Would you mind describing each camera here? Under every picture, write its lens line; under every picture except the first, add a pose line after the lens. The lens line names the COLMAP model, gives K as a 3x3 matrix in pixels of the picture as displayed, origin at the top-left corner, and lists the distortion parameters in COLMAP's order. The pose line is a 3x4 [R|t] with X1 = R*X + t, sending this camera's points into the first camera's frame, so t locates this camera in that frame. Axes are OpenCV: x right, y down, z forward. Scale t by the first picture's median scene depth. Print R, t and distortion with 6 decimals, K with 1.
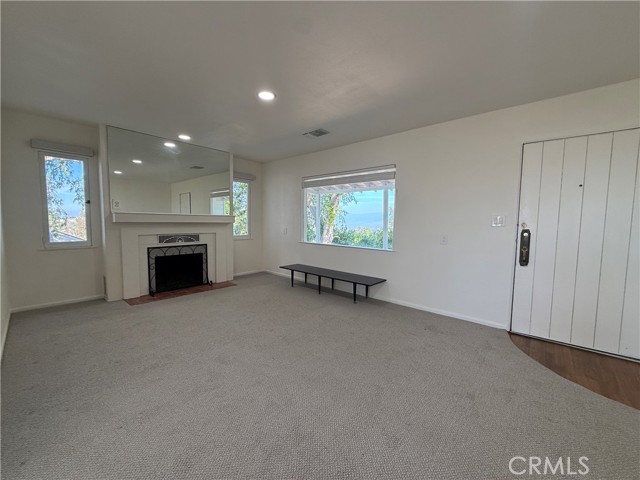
lens RADIAL K [[256.7, 0, 320.1], [0, 256.7, 241.1], [0, 0, 1]] dist [-0.000842, 0.000456]
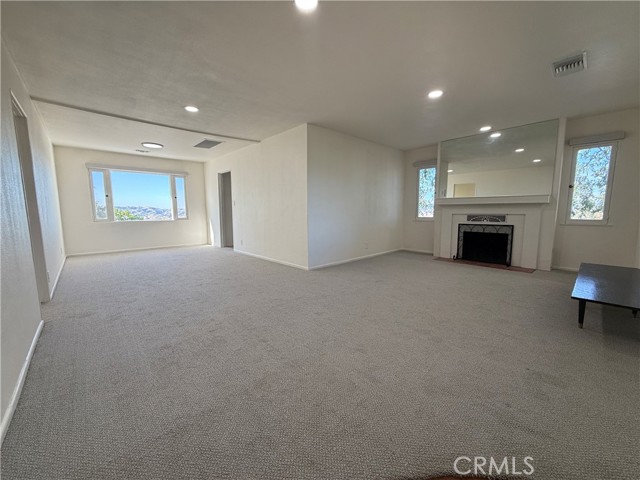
lens RADIAL K [[256.7, 0, 321.3], [0, 256.7, 239.8], [0, 0, 1]] dist [-0.000842, 0.000456]
pose [[-0.088358, 0.100031, -0.991053, 0.649052], [-0.075854, 0.991380, 0.106827, 0.018236], [0.993196, 0.084615, -0.080009, 0.363808]]
